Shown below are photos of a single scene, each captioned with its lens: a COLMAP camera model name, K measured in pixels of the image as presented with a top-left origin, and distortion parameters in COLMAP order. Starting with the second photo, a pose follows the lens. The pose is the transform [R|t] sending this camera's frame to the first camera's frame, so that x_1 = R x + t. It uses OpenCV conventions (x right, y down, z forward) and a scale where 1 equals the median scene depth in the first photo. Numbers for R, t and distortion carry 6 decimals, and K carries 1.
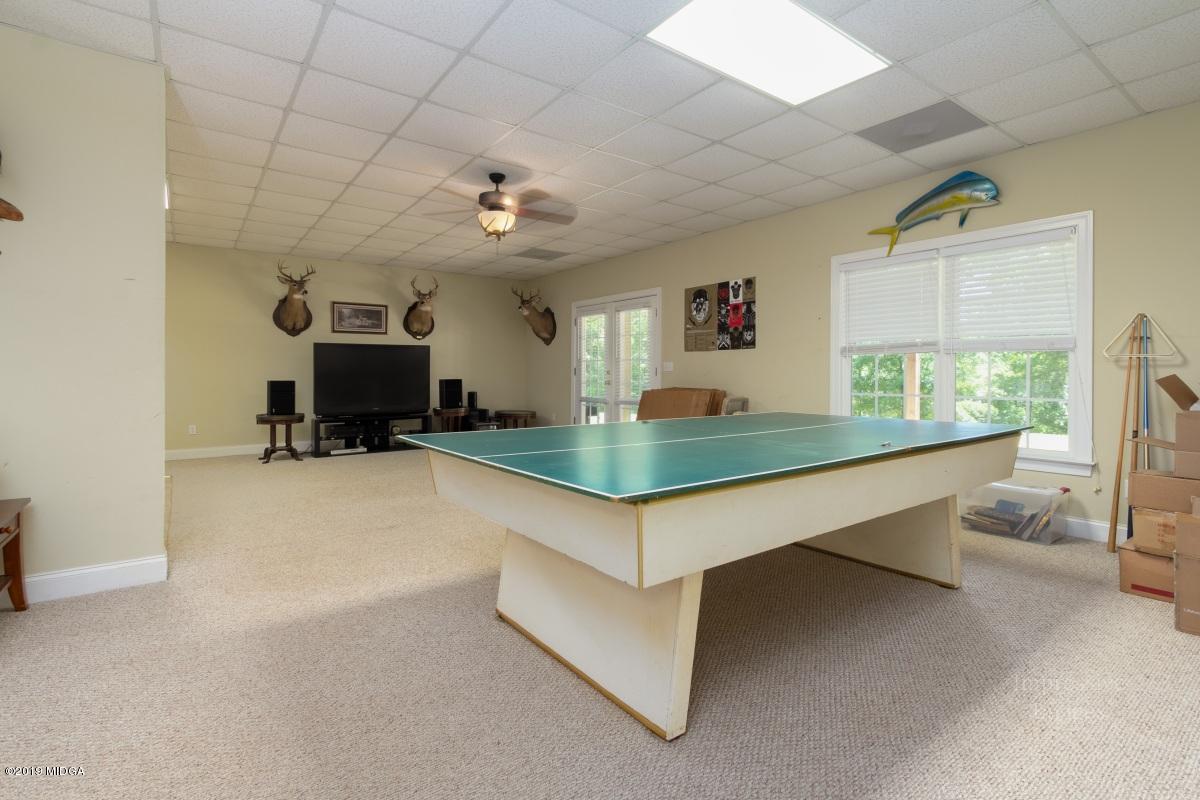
lens RADIAL K [[564.0, 0, 603.8], [0, 564.0, 374.8], [0, 0, 1]] dist [-0.000853, -0.000382]
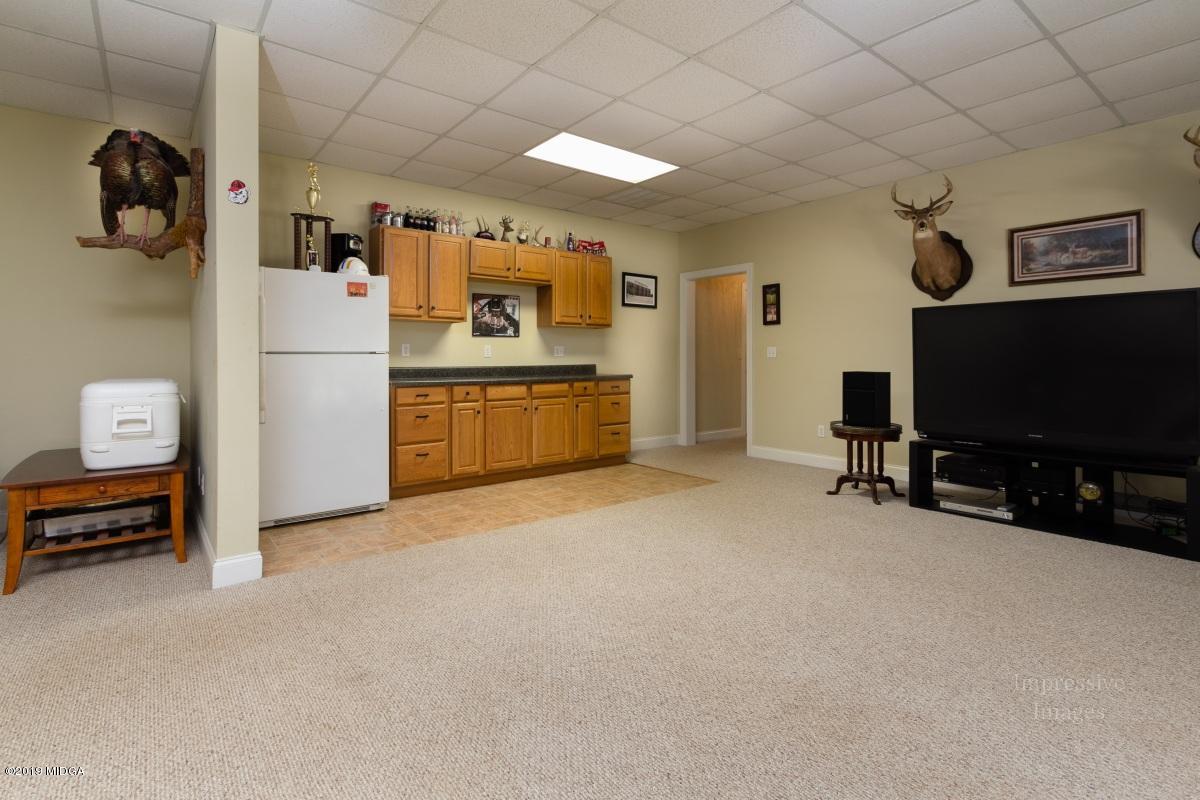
lens RADIAL K [[578.2, 0, 597.2], [0, 578.2, 357.9], [0, 0, 1]] dist [-0.001452, -0.000297]
pose [[0.016991, -0.005394, -0.999841, 0.080404], [-0.006325, 0.999965, -0.005502, -0.000227], [0.999836, 0.006417, 0.016957, 0.668600]]
